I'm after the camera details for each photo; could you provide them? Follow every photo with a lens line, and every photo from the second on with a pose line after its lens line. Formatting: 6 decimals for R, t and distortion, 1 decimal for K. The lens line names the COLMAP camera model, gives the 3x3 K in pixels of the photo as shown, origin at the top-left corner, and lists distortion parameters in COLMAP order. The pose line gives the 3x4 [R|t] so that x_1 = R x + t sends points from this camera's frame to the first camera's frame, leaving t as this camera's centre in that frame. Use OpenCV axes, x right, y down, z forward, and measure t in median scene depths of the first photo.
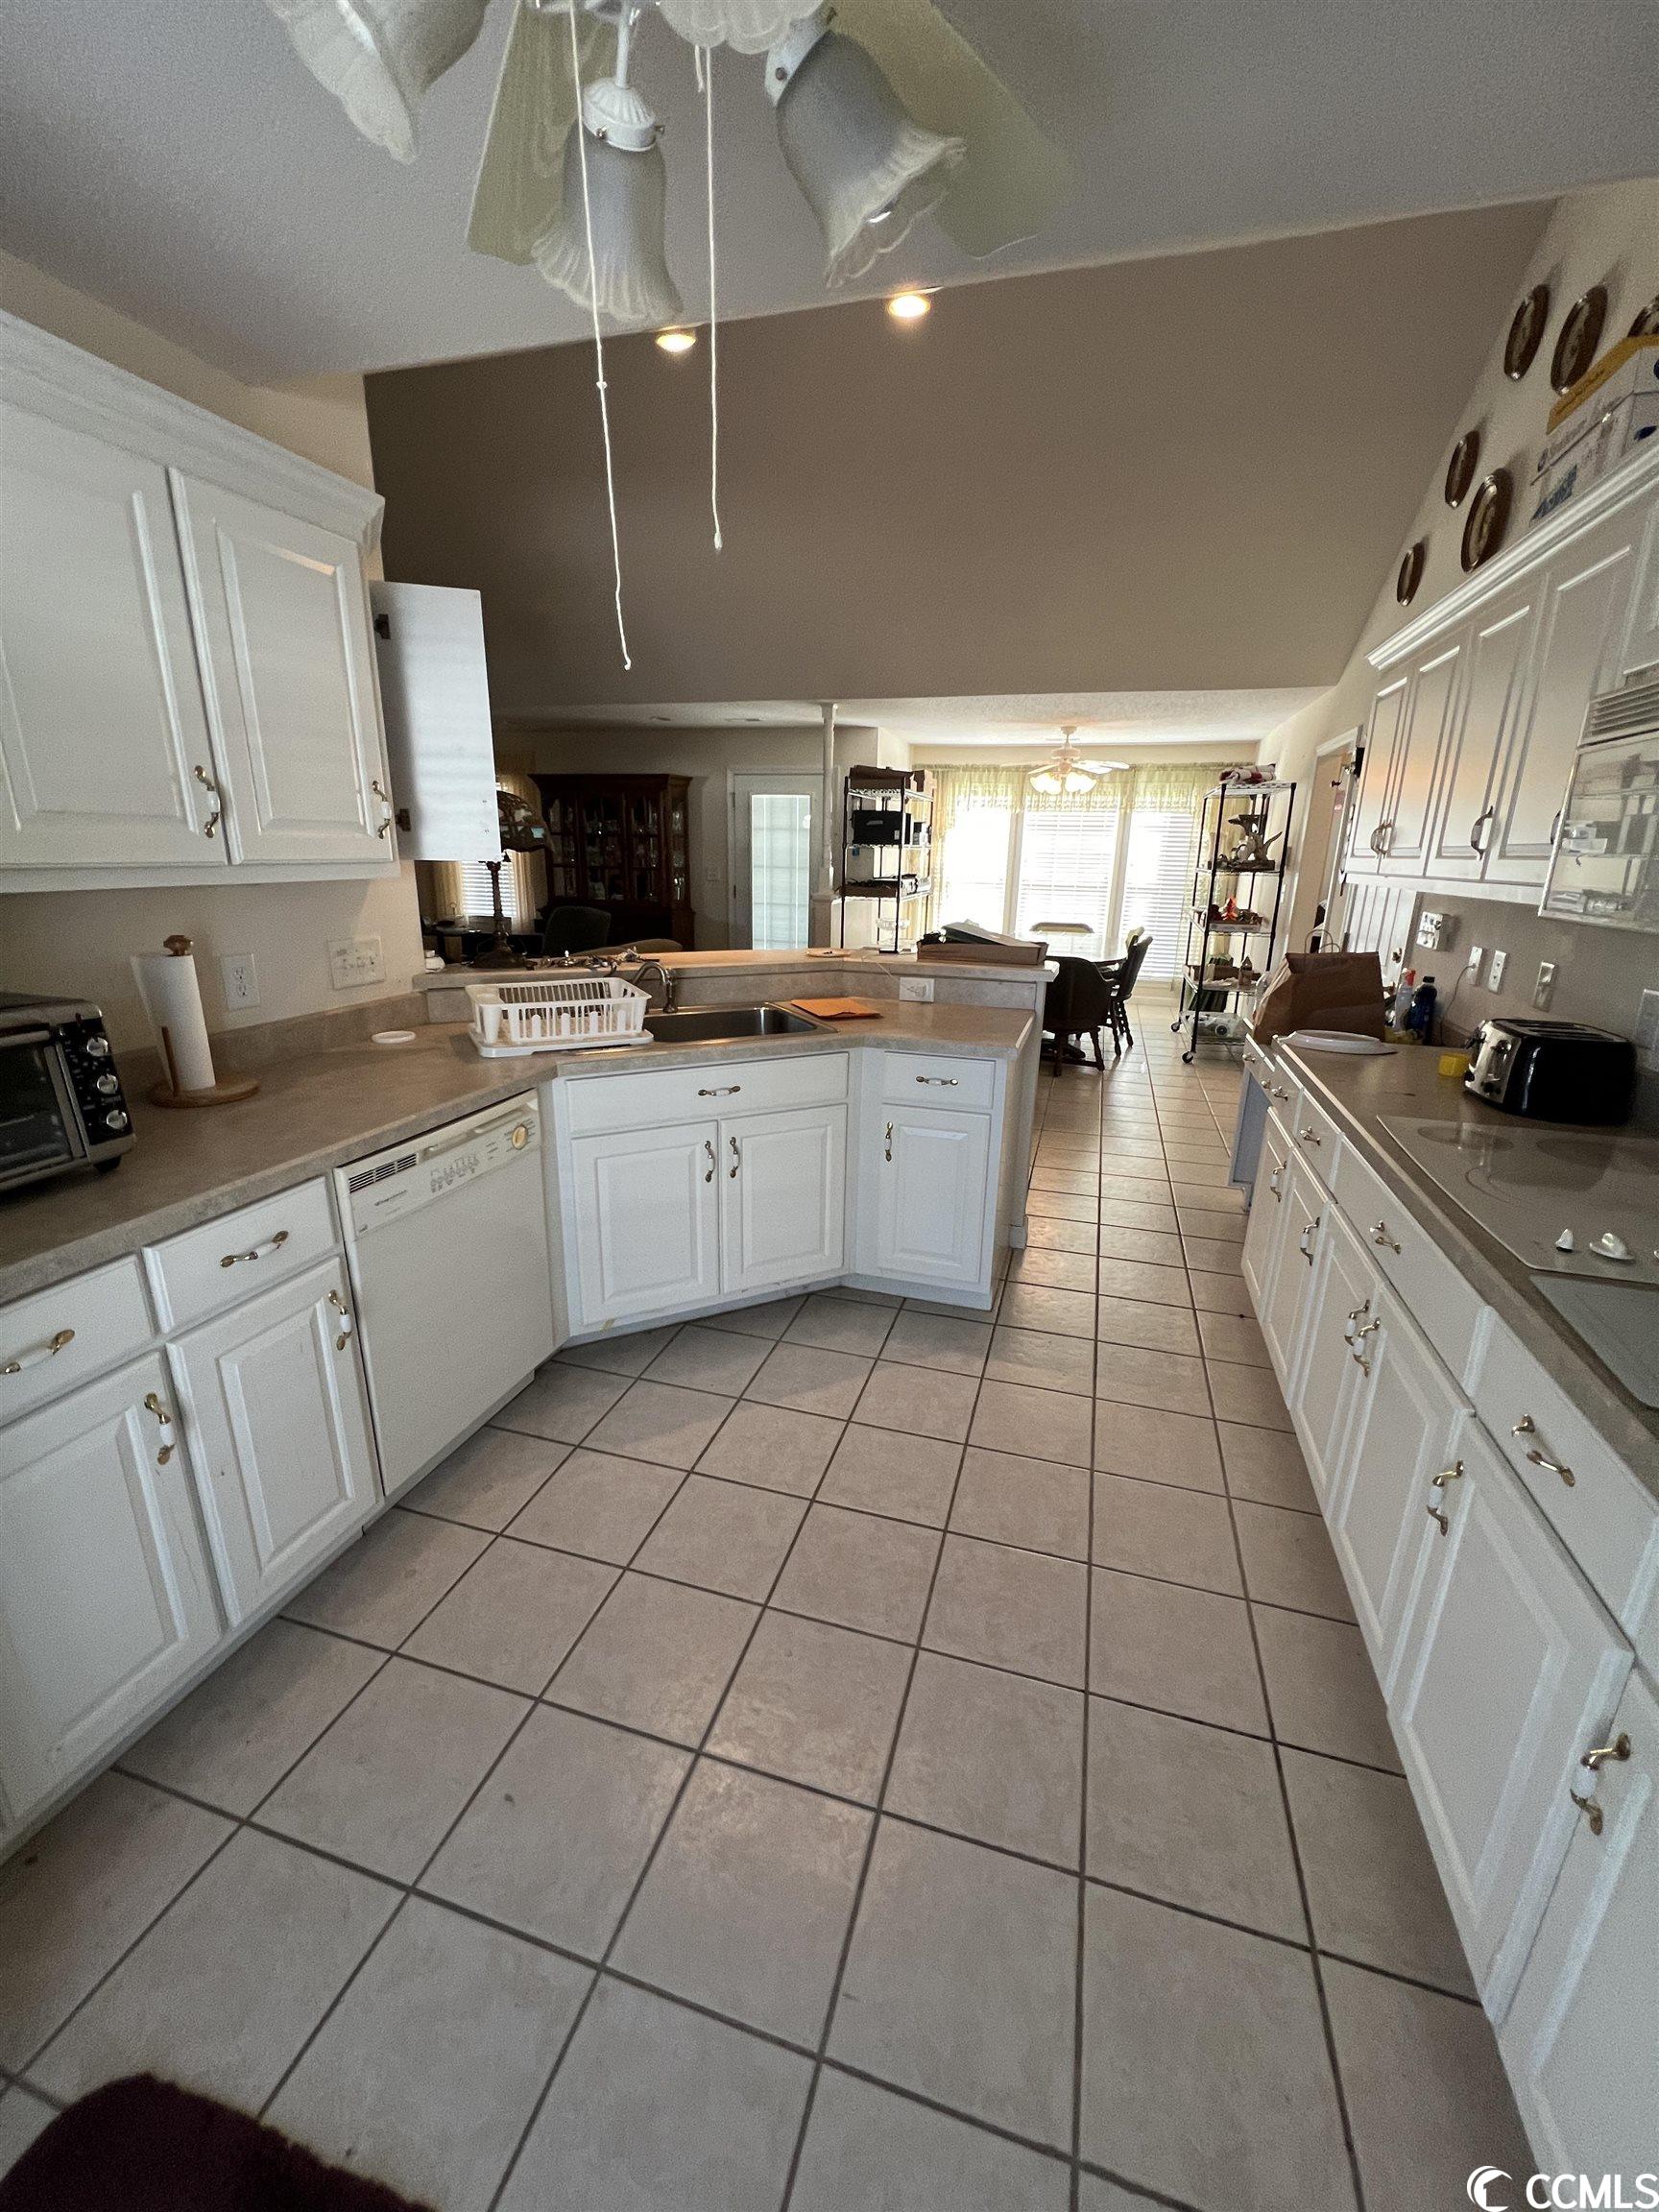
lens RADIAL K [[883.3, 0, 838.1], [0, 883.3, 1107.8], [0, 0, 1]] dist [0.002660, 0.000662]
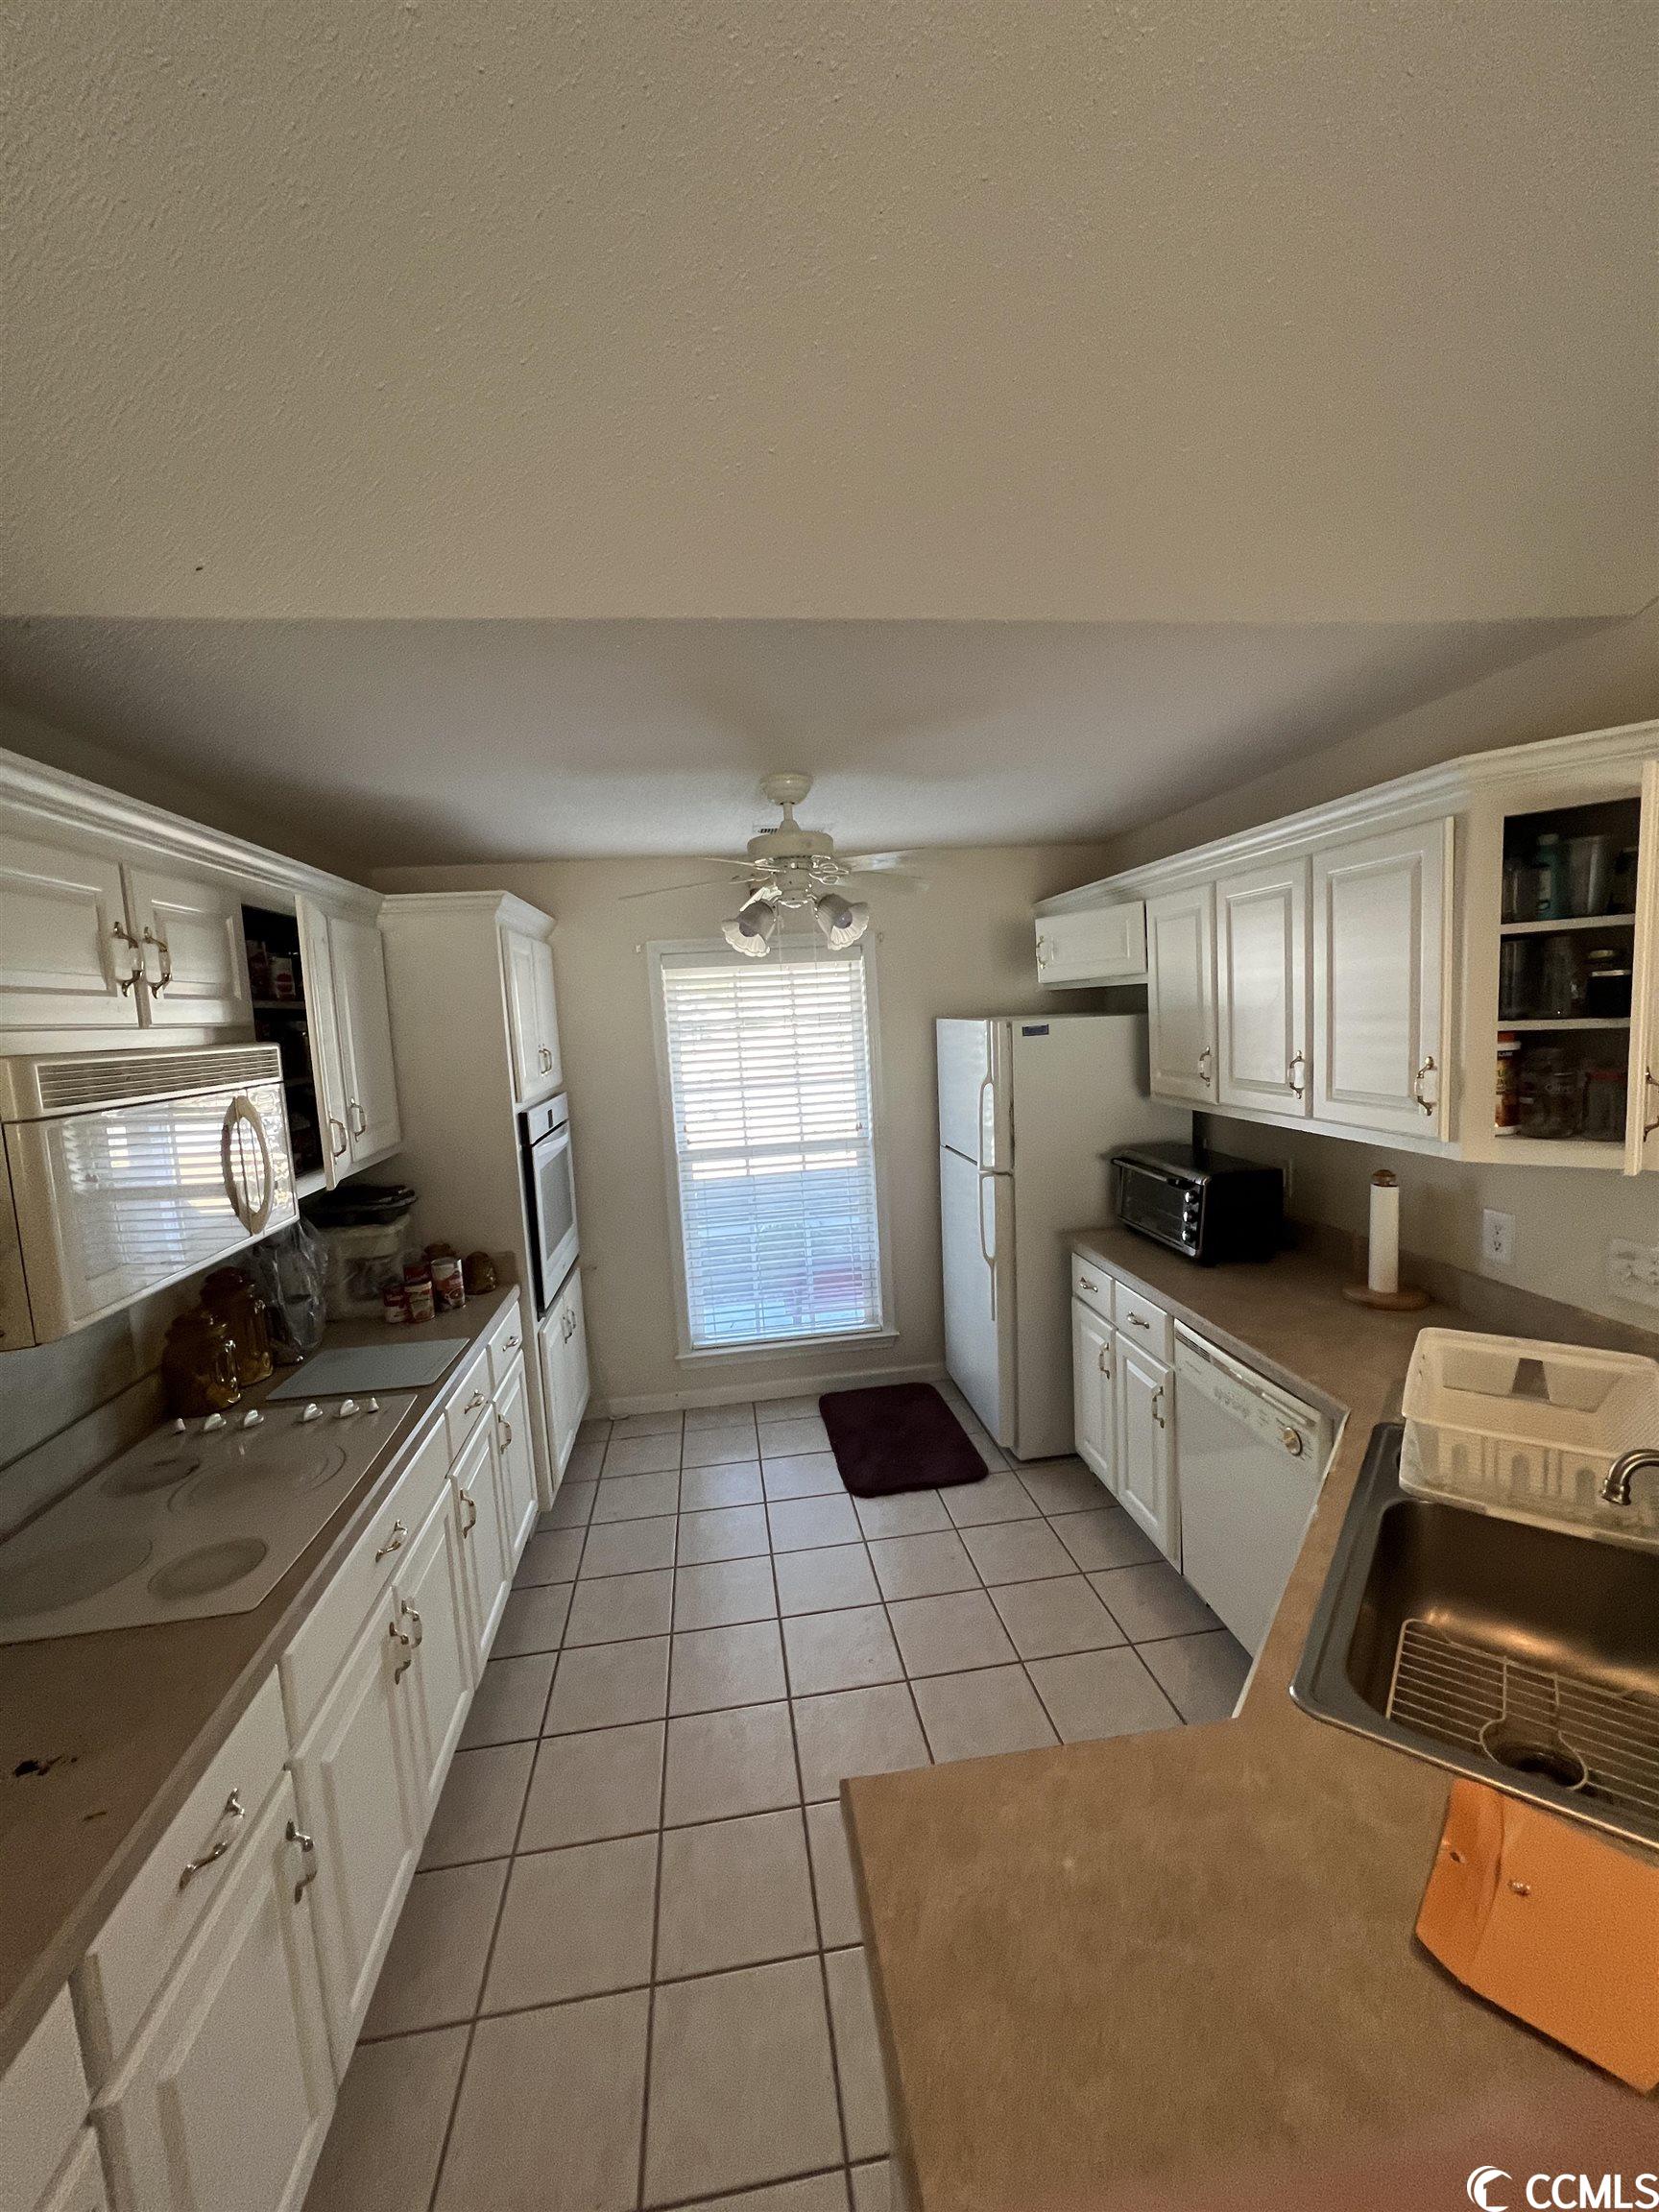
lens RADIAL K [[883.3, 0, 831.0], [0, 883.3, 1108.2], [0, 0, 1]] dist [0.002660, 0.000662]
pose [[-0.910159, 0.076424, -0.407149, 0.437366], [-0.078763, 0.932983, 0.351197, -0.606223], [0.406703, 0.351713, -0.843144, 1.571247]]
